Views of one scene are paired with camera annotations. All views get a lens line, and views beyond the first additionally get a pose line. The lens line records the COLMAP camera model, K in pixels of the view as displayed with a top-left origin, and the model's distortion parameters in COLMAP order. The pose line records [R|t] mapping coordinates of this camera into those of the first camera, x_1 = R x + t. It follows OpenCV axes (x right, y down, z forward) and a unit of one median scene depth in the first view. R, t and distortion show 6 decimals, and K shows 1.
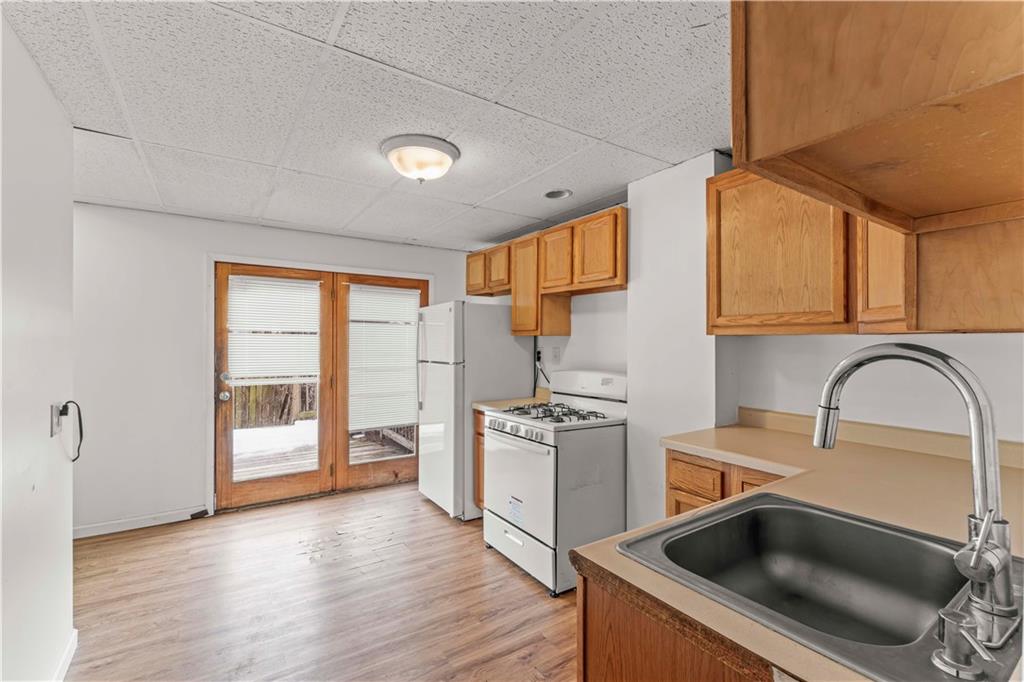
lens RADIAL K [[446.5, 0, 501.6], [0, 446.5, 343.2], [0, 0, 1]] dist [-0.004704, -0.000137]
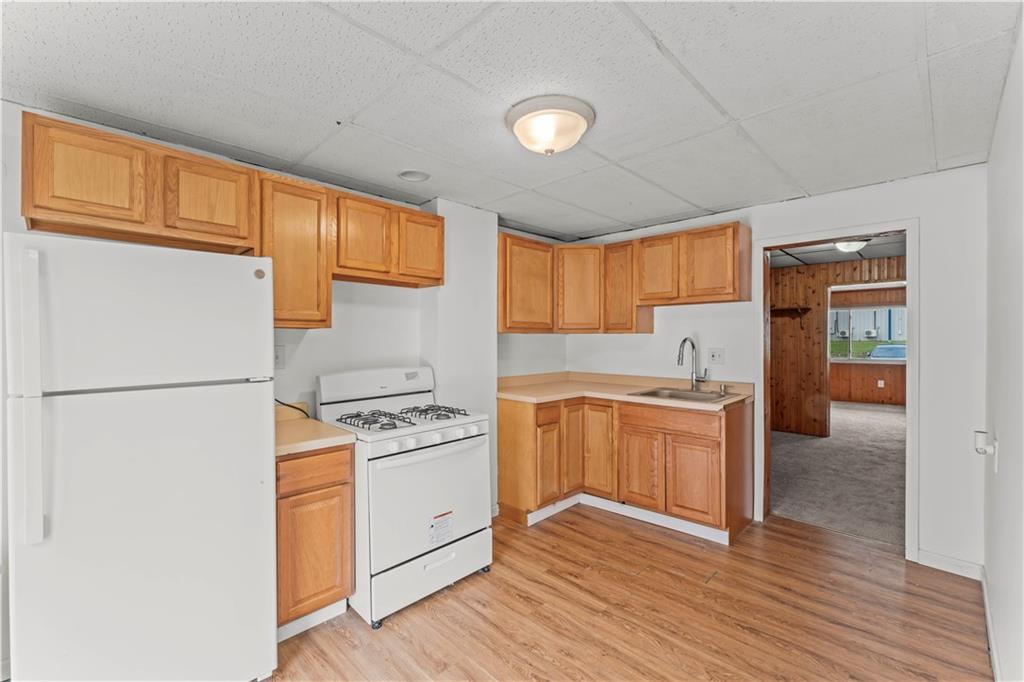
lens RADIAL K [[446.5, 0, 502.5], [0, 446.5, 339.6], [0, 0, 1]] dist [-0.004704, -0.000137]
pose [[-0.214905, -0.004894, 0.976623, -0.828918], [-0.000766, 0.999988, 0.004843, -0.001963], [-0.976635, 0.000292, -0.214906, 1.041610]]
